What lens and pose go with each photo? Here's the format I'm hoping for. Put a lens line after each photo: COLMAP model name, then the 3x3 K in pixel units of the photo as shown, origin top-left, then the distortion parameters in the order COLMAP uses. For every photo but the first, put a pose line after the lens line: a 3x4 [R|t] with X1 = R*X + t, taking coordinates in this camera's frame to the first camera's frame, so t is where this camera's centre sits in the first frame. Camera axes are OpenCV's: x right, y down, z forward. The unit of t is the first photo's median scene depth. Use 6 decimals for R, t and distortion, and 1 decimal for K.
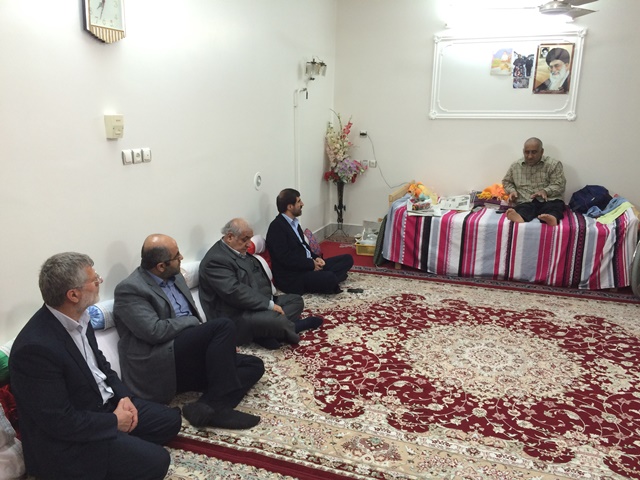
lens RADIAL K [[545.2, 0, 318.7], [0, 545.2, 240.8], [0, 0, 1]] dist [0.075702, -0.084300]
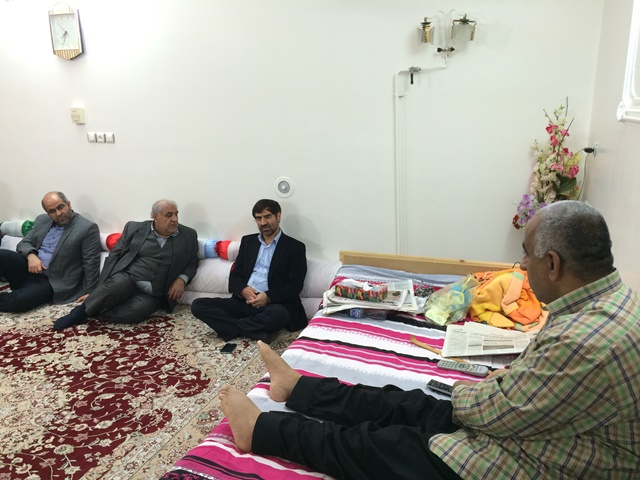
lens RADIAL K [[545.2, 0, 318.7], [0, 545.2, 240.8], [0, 0, 1]] dist [0.075702, -0.084300]
pose [[0.017875, 0.233198, -0.972265, 0.729368], [-0.228510, 0.947636, 0.223089, -0.230703], [0.973378, 0.218184, 0.070227, 1.004524]]
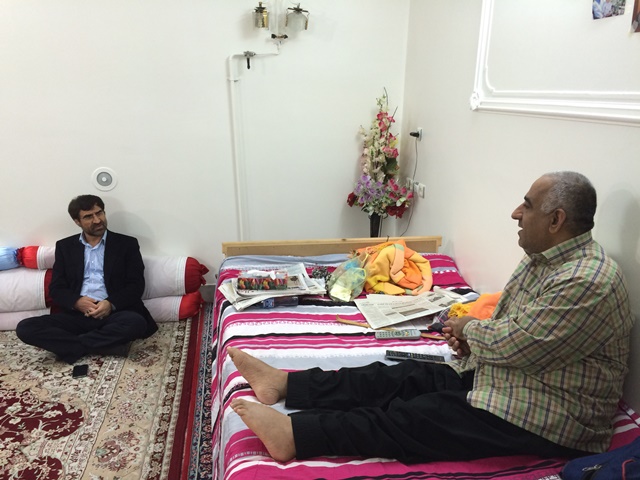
lens RADIAL K [[545.8, 0, 319.1], [0, 545.8, 242.6], [0, 0, 1]] dist [0.046938, -0.066296]
pose [[0.501194, 0.233052, -0.833362, 0.674581], [-0.220691, 0.965629, 0.137314, -0.192131], [0.836720, 0.115095, 0.535400, 0.849175]]
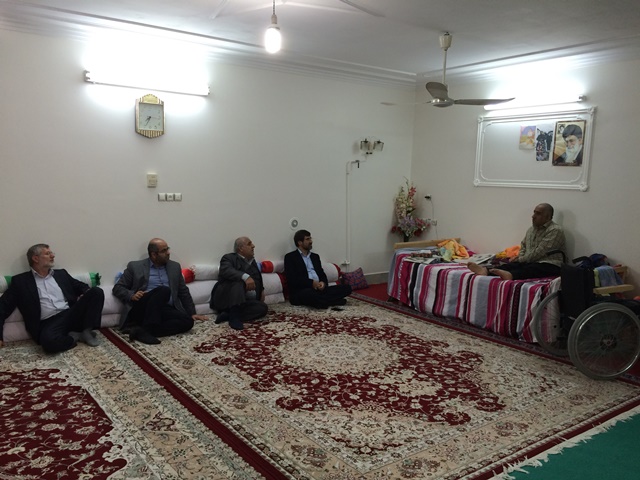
lens RADIAL K [[545.2, 0, 318.7], [0, 545.2, 240.8], [0, 0, 1]] dist [0.075702, -0.084300]
pose [[0.836205, 0.081284, -0.542360, 0.711078], [-0.147512, 0.985845, -0.079682, 0.038122], [0.528206, 0.146635, 0.836359, -0.146508]]
